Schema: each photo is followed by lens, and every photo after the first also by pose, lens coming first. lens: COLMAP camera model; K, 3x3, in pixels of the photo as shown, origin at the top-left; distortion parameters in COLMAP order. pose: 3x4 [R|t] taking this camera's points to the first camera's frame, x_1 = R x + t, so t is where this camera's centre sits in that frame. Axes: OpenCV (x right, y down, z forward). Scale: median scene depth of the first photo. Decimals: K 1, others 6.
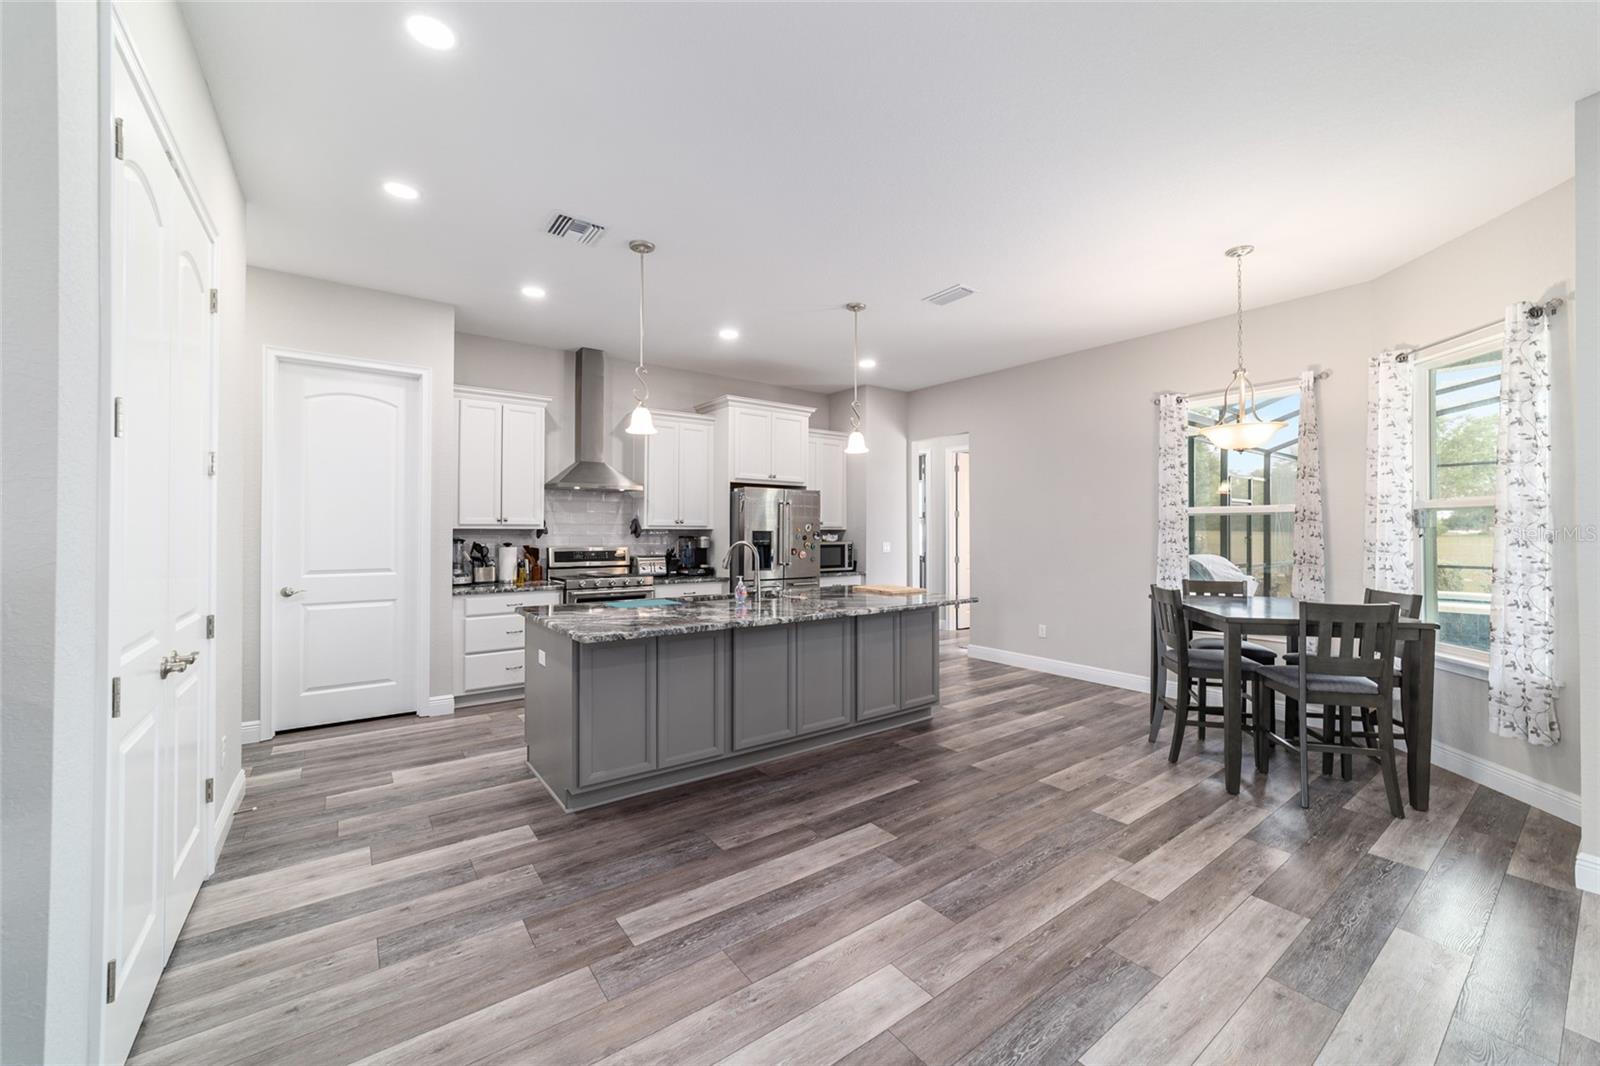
lens RADIAL K [[617.5, 0, 799.6], [0, 617.5, 529.4], [0, 0, 1]] dist [-0.018007, 0.008057]
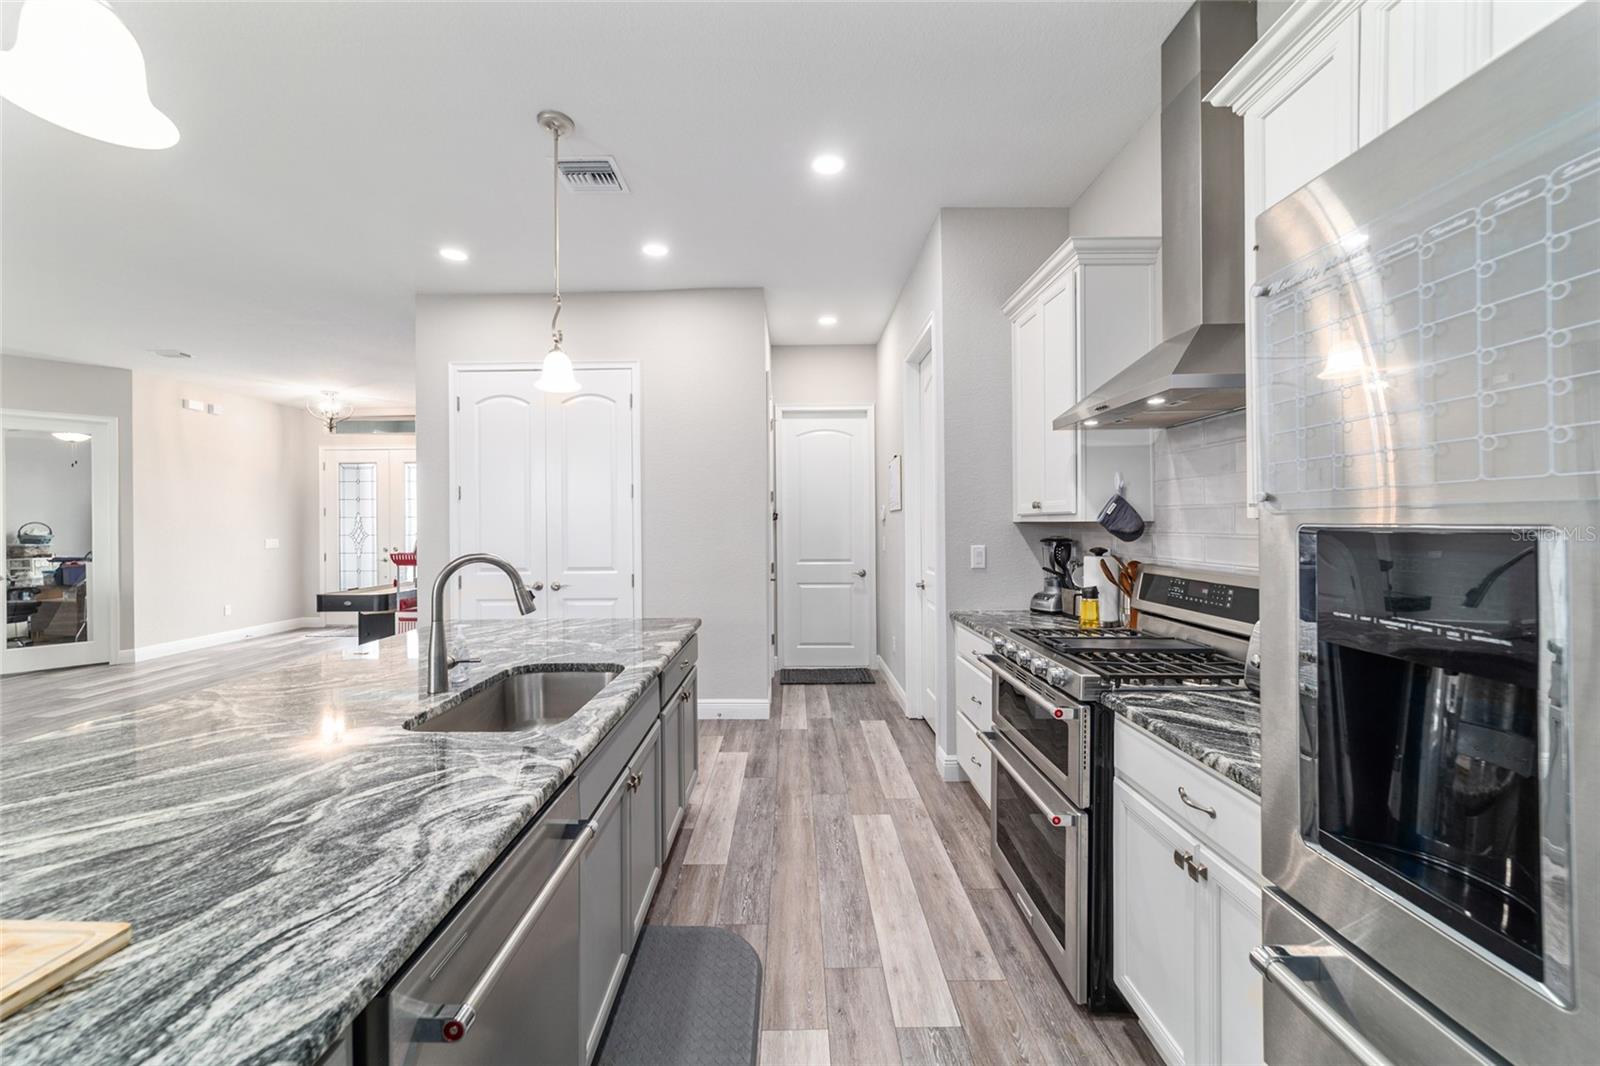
lens RADIAL K [[617.5, 0, 799.6], [0, 617.5, 529.4], [0, 0, 1]] dist [-0.018007, 0.008057]
pose [[-0.591047, 0.009471, -0.806582, 0.105725], [0.009125, 0.999946, 0.005054, 0.000844], [0.806586, -0.004373, -0.591101, 1.212937]]
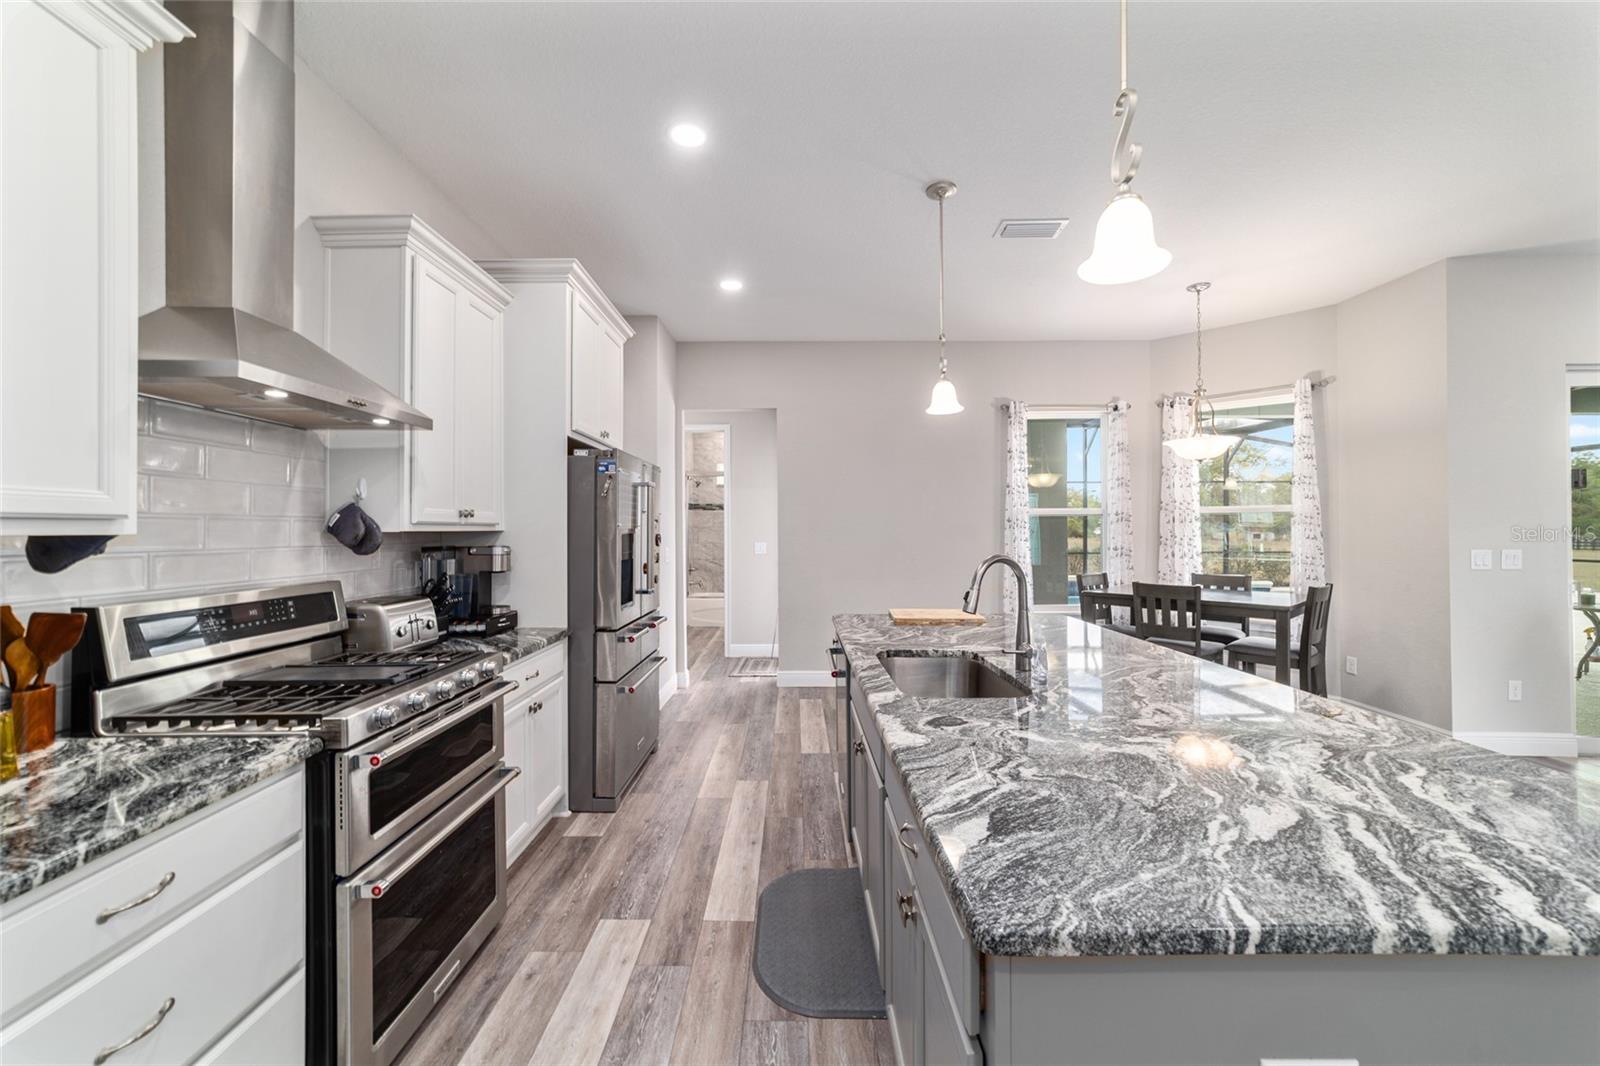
lens RADIAL K [[614.1, 0, 793.2], [0, 614.1, 523.7], [0, 0, 1]] dist [-0.018684, 0.009029]
pose [[0.600801, 0.002494, 0.799395, -0.496258], [0.001954, 0.999988, -0.004589, -0.003833], [-0.799396, 0.004319, 0.600789, 0.699178]]
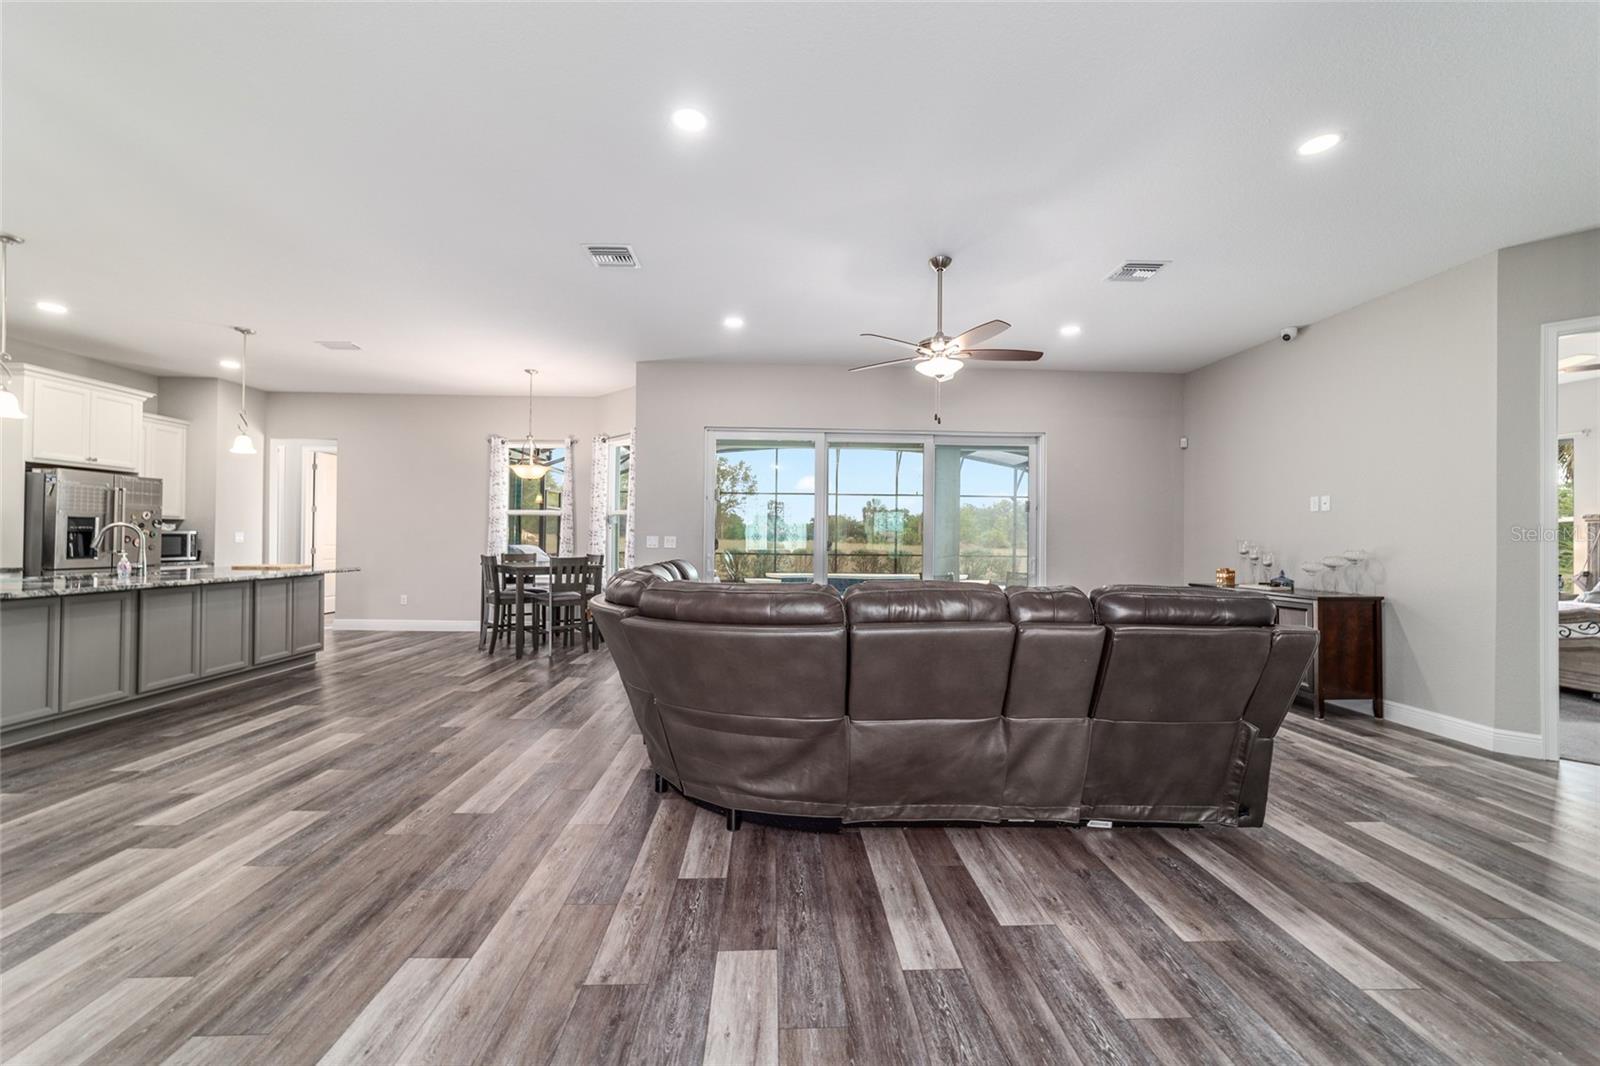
lens RADIAL K [[609.2, 0, 790.2], [0, 609.2, 530.6], [0, 0, 1]] dist [-0.018377, 0.008999]
pose [[0.568621, 0.013806, 0.822484, -0.254147], [-0.011588, 0.999894, -0.008772, 0.024013], [-0.822518, -0.004543, 0.568721, -0.518938]]
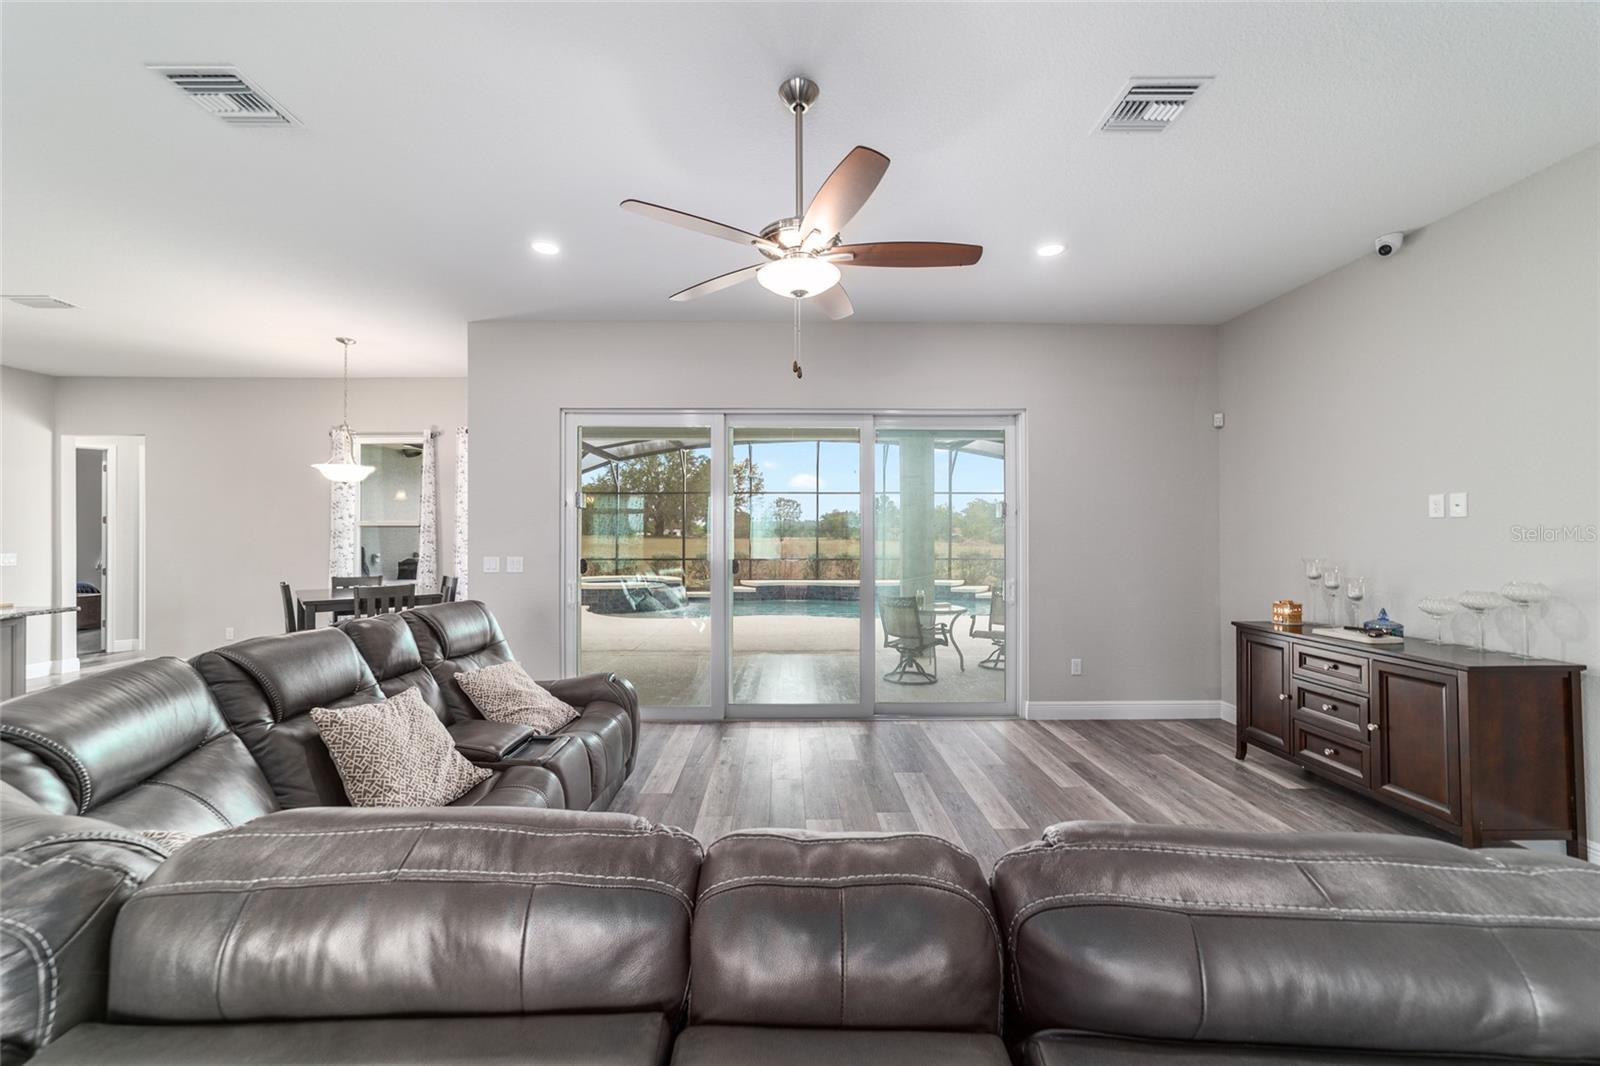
lens RADIAL K [[609.2, 0, 790.2], [0, 609.2, 530.6], [0, 0, 1]] dist [-0.018377, 0.008999]
pose [[0.586286, 0.003384, 0.810097, 0.147363], [-0.000028, 0.999991, -0.004157, -0.010245], [-0.810104, 0.002414, 0.586281, -0.484293]]
